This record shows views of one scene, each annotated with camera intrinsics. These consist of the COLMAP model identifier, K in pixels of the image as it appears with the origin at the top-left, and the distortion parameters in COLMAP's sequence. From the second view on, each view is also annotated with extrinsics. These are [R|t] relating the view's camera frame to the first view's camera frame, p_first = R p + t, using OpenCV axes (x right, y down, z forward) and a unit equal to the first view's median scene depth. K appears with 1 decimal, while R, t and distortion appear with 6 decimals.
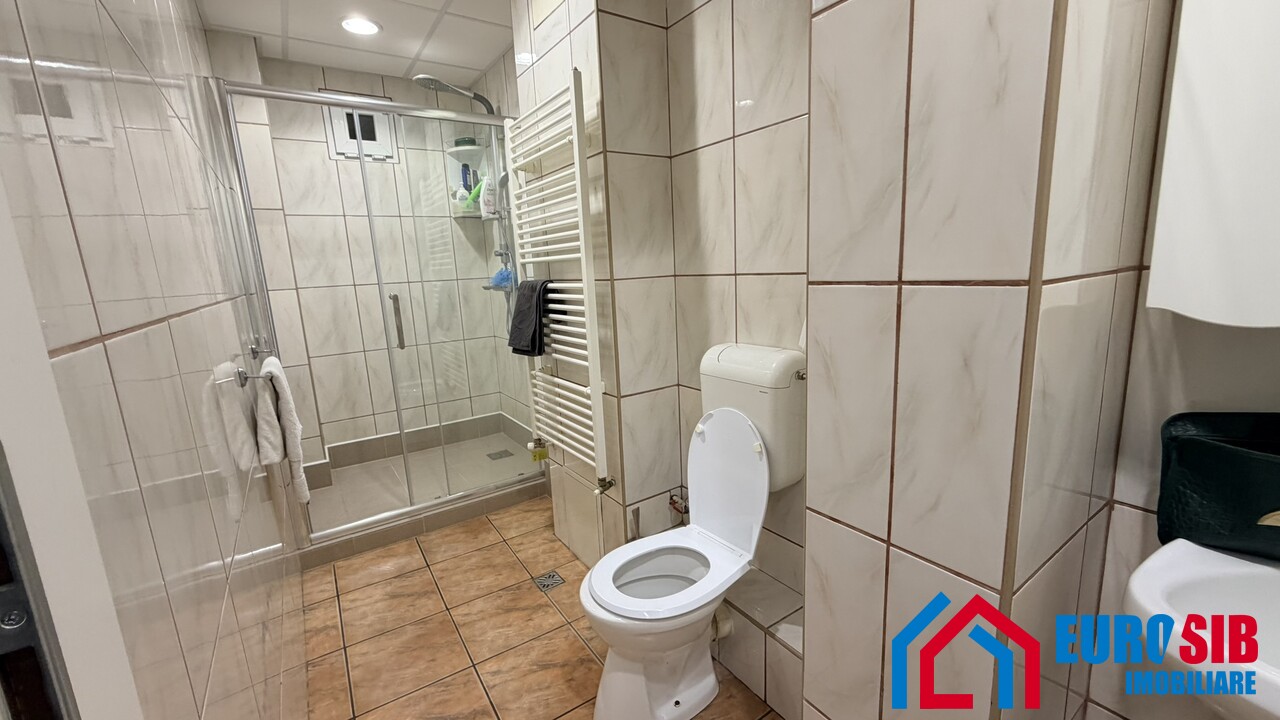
lens RADIAL K [[505.2, 0, 641.2], [0, 505.2, 363.5], [0, 0, 1]] dist [0.001244, -0.000137]
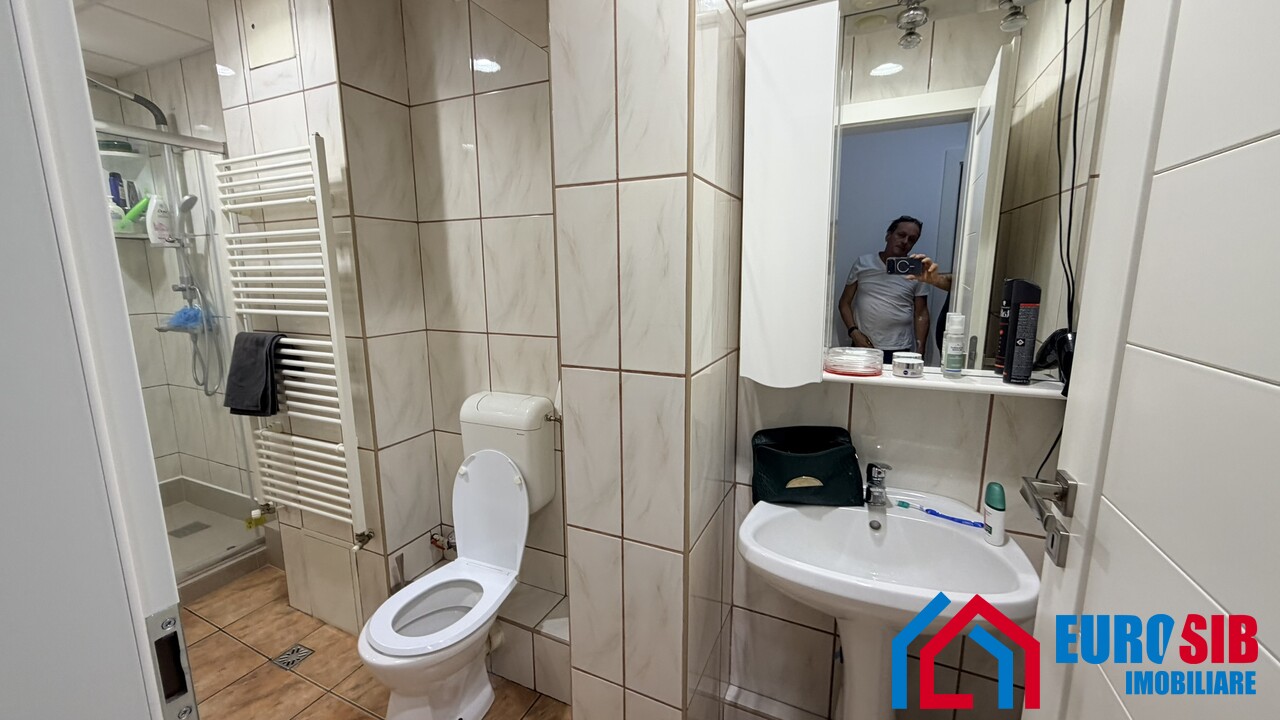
lens RADIAL K [[505.2, 0, 638.0], [0, 505.2, 358.3], [0, 0, 1]] dist [0.001244, -0.000137]
pose [[0.859372, -0.041795, 0.509640, -0.109274], [0.058853, 0.998115, -0.017385, -0.076002], [-0.507953, 0.044934, 0.860212, -0.174102]]
